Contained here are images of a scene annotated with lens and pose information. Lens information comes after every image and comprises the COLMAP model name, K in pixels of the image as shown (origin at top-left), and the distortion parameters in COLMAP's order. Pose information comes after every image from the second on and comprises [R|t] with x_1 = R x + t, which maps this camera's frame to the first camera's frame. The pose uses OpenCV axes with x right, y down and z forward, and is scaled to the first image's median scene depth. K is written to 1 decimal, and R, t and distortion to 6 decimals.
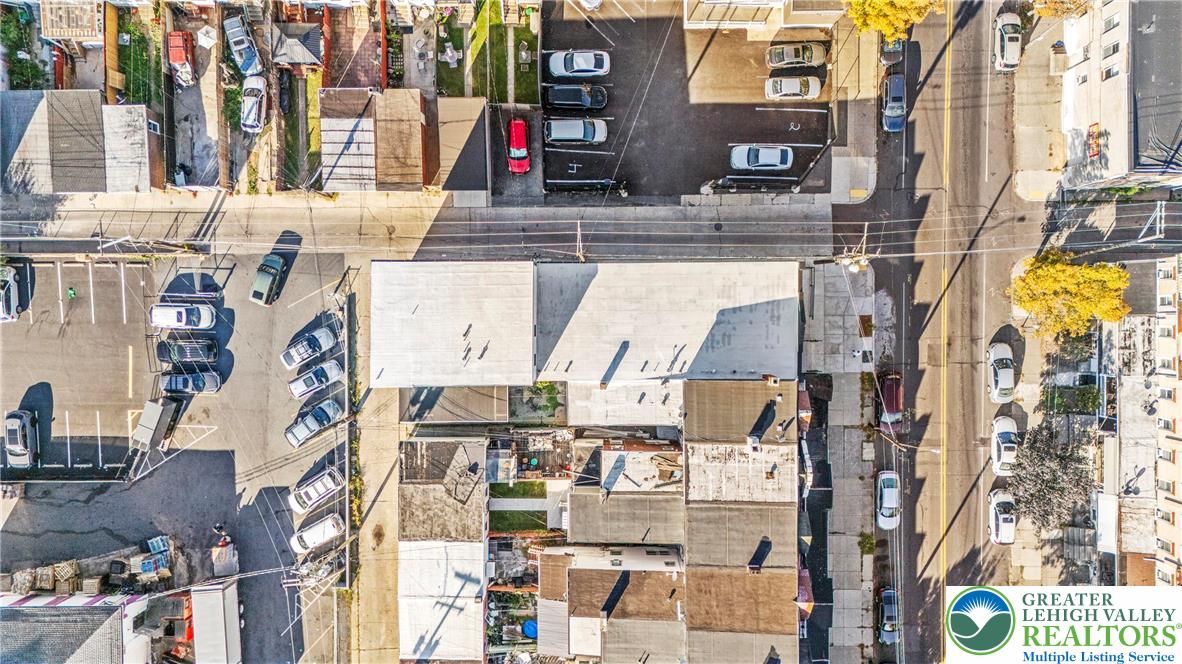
lens RADIAL K [[866.5, 0, 595.2], [0, 866.5, 333.6], [0, 0, 1]] dist [0.076438, -0.066525]
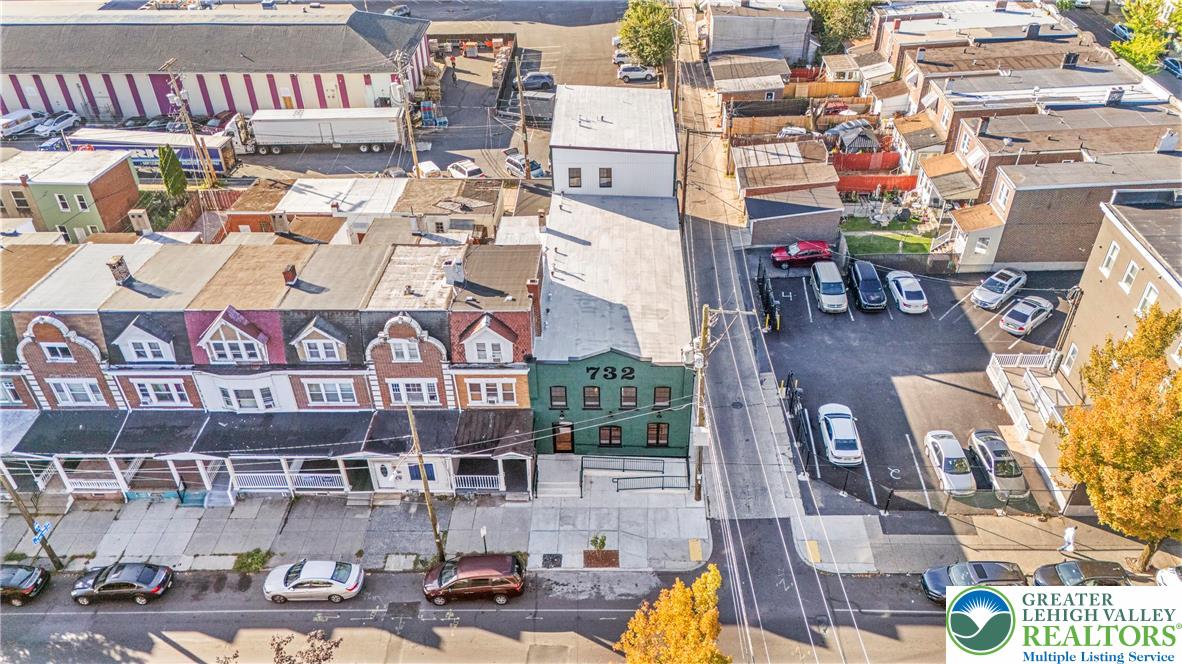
lens RADIAL K [[866.5, 0, 595.2], [0, 866.5, 333.6], [0, 0, 1]] dist [0.076438, -0.066525]
pose [[-0.028266, 0.605755, -0.795149, 0.715316], [-0.999554, -0.024788, 0.016649, -0.010727], [-0.009625, 0.795265, 0.606186, 0.498060]]
